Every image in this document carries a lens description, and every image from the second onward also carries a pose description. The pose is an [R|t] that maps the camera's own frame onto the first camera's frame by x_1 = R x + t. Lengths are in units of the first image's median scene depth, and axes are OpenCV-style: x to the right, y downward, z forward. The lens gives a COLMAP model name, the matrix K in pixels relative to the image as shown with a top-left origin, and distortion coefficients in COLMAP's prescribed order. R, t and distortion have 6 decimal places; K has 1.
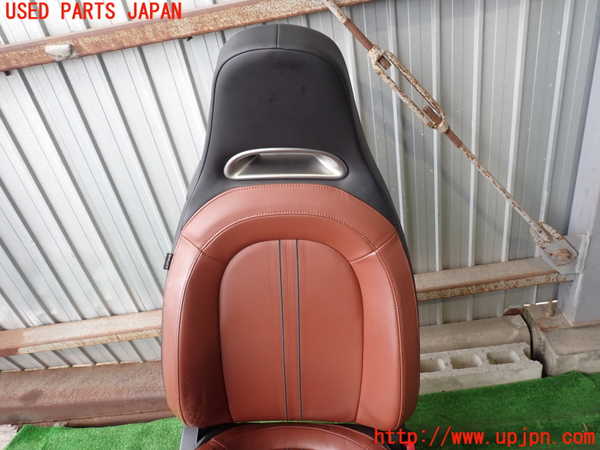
lens RADIAL K [[444.8, 0, 296.8], [0, 444.8, 226.5], [0, 0, 1]] dist [0.001331, -0.000867]
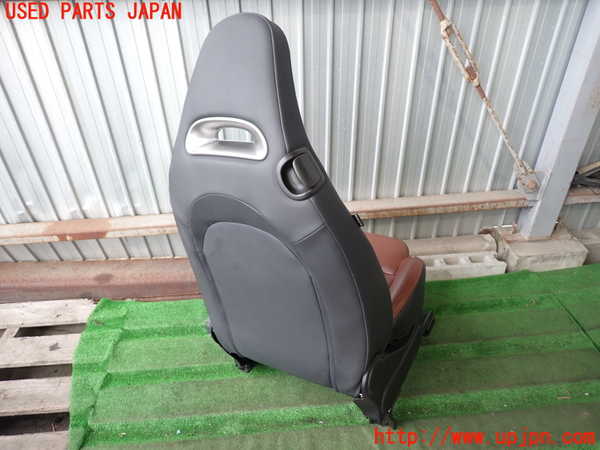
lens RADIAL K [[444.8, 0, 300.6], [0, 444.8, 224.3], [0, 0, 1]] dist [0.001331, -0.000867]
pose [[0.984247, 0.068249, 0.163096, -0.316350], [-0.079802, 0.994666, 0.065361, 0.135244], [-0.157765, -0.077347, 0.984443, -0.268510]]
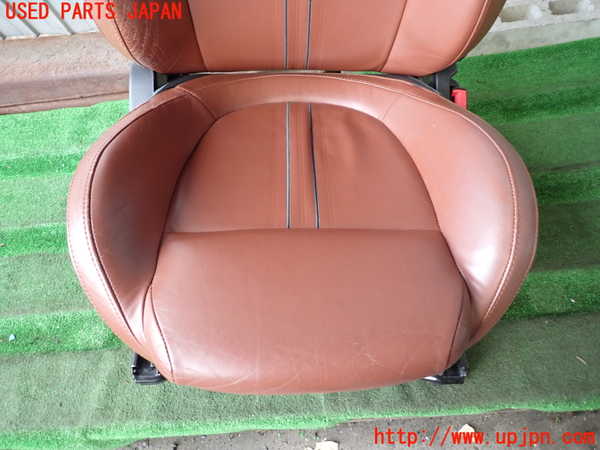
lens RADIAL K [[444.8, 0, 296.3], [0, 444.8, 228.3], [0, 0, 1]] dist [0.001331, -0.000867]
pose [[0.996889, -0.029164, 0.073221, -0.047199], [-0.014411, 0.845911, 0.533129, 0.212863], [-0.077487, -0.532526, 0.842859, 0.221397]]
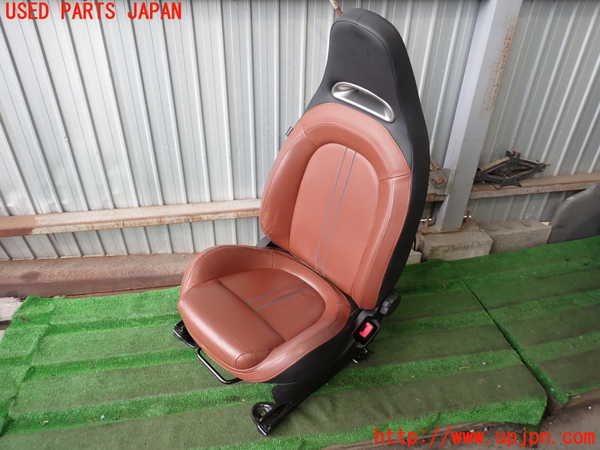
lens RADIAL K [[444.8, 0, 302.9], [0, 444.8, 225.7], [0, 0, 1]] dist [0.001331, -0.000867]
pose [[0.962512, 0.058303, 0.264899, -0.247815], [-0.069415, 0.997049, 0.032776, 0.179472], [-0.262206, -0.049936, 0.963719, -0.359638]]
